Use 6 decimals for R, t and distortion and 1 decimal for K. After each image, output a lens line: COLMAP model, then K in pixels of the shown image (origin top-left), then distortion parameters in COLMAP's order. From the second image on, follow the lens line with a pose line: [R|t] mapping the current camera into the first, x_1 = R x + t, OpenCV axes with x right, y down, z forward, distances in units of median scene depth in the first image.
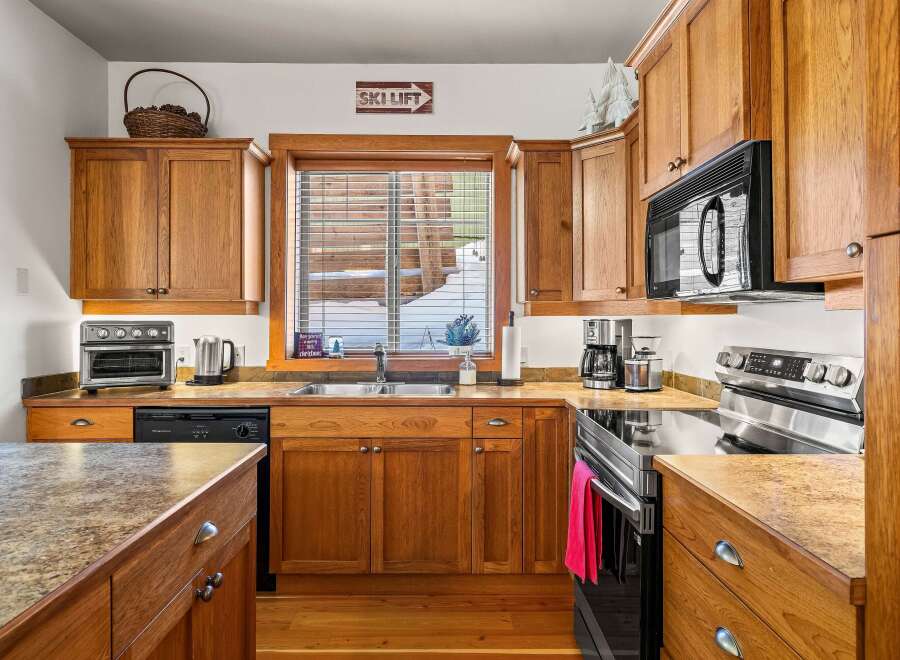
lens RADIAL K [[555.6, 0, 446.1], [0, 555.6, 316.5], [0, 0, 1]] dist [-0.002688, 0.000261]
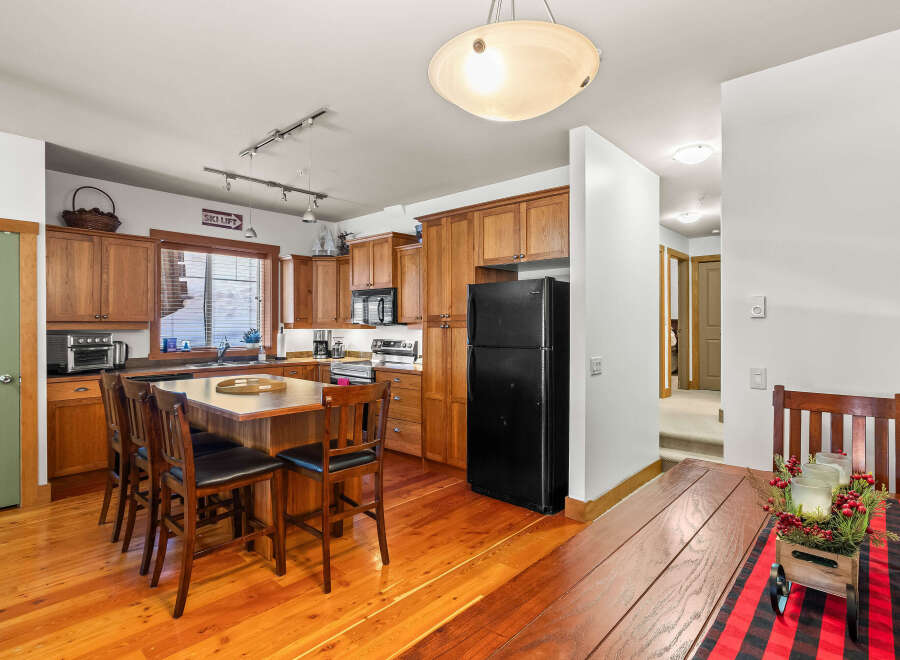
lens RADIAL K [[469.1, 0, 466.7], [0, 469.1, 322.7], [0, 0, 1]] dist [-0.007092, -0.000908]
pose [[0.665767, 0.003311, 0.746152, -0.802434], [-0.005693, 0.999984, 0.000641, -0.031635], [-0.746138, -0.004675, 0.665775, -0.816165]]
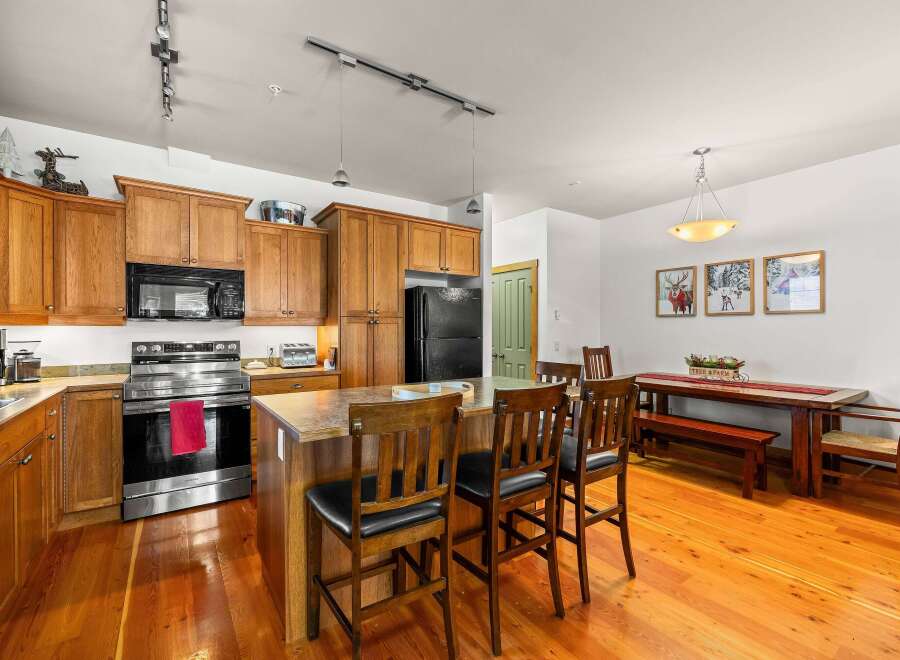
lens RADIAL K [[411.5, 0, 449.3], [0, 411.5, 333.6], [0, 0, 1]] dist [0.001910, -0.001199]
pose [[-0.559470, -0.008158, 0.828810, -0.971328], [-0.004306, 0.999967, 0.006937, 0.005189], [-0.828839, 0.000312, -0.559486, 0.658497]]
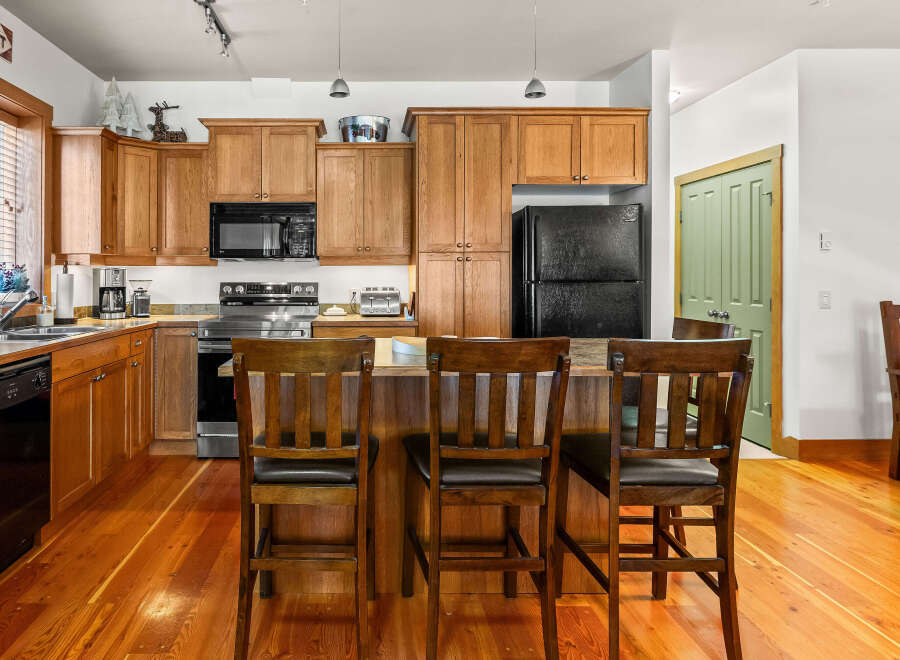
lens RADIAL K [[603.0, 0, 357.5], [0, 603.0, 272.9], [0, 0, 1]] dist [-0.000372, -0.000422]
pose [[0.014647, 0.006143, 0.999874, -1.165739], [-0.005864, 0.999964, -0.006057, 0.020799], [-0.999876, -0.005775, 0.014683, 0.370612]]
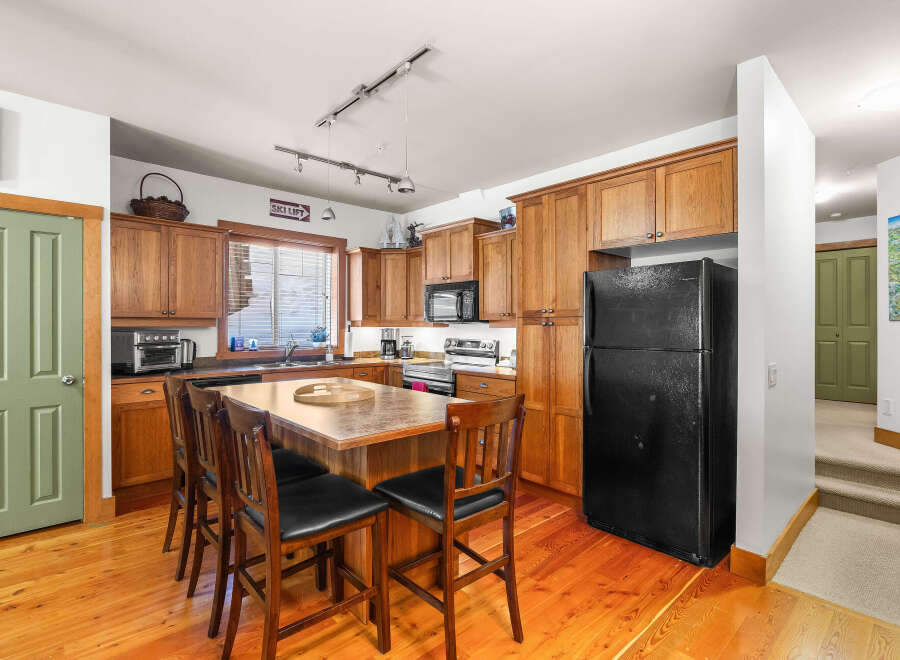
lens RADIAL K [[447.8, 0, 451.4], [0, 447.8, 323.5], [0, 0, 1]] dist [-0.010268, -0.000034]
pose [[0.743006, 0.004634, 0.669269, -0.732989], [-0.007370, 0.999972, 0.001258, -0.019361], [-0.669245, -0.005867, 0.743019, -0.513570]]
